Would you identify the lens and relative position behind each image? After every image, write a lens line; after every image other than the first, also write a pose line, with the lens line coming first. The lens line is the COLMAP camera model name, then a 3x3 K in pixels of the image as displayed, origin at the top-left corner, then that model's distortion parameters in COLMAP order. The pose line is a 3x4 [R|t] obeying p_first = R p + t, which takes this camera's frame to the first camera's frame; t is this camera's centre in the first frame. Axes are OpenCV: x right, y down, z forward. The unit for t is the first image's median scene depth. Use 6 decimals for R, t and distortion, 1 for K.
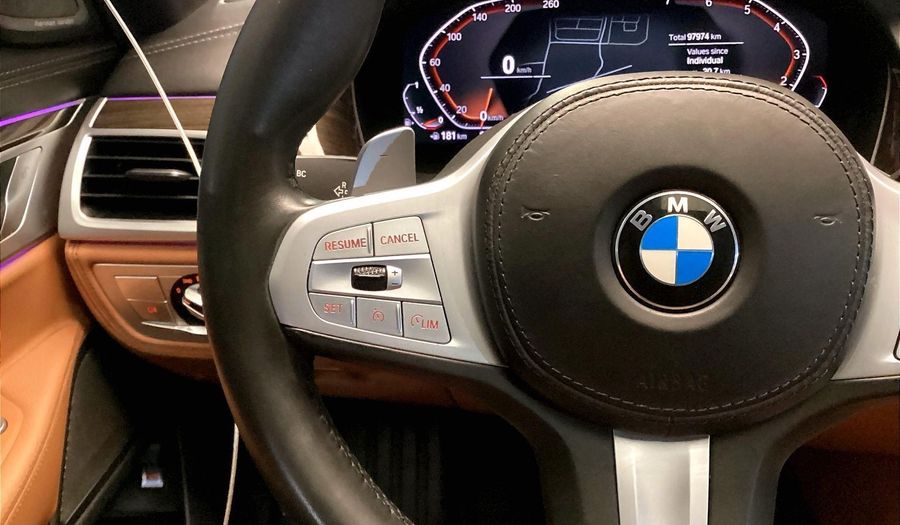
lens RADIAL K [[1014.7, 0, 429.7], [0, 1014.7, 261.8], [0, 0, 1]] dist [0.172254, -0.684272]
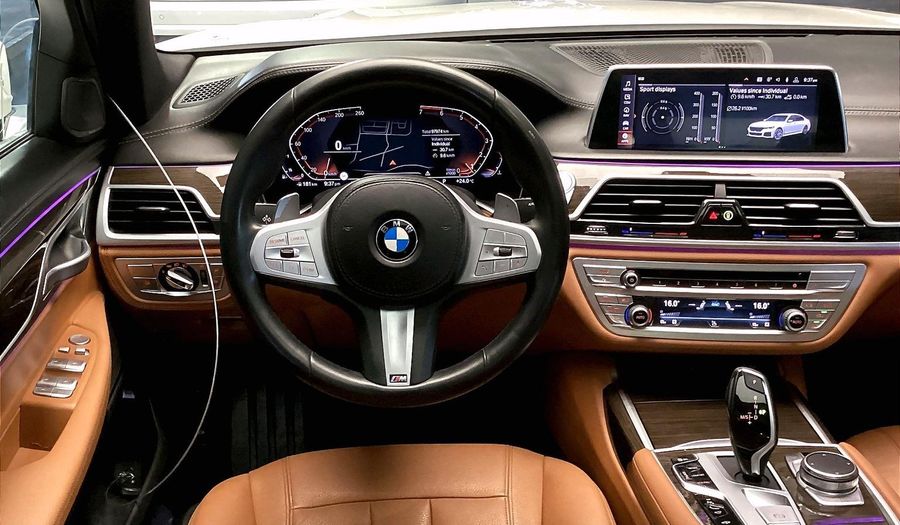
lens RADIAL K [[1049.0, 0, 452.3], [0, 1049.0, 314.3], [0, 0, 1]] dist [0.085235, -0.013842]
pose [[0.984722, -0.038037, 0.169927, -0.056431], [0.030988, 0.998553, 0.043947, 0.036039], [-0.171352, -0.038010, 0.984476, -0.948859]]
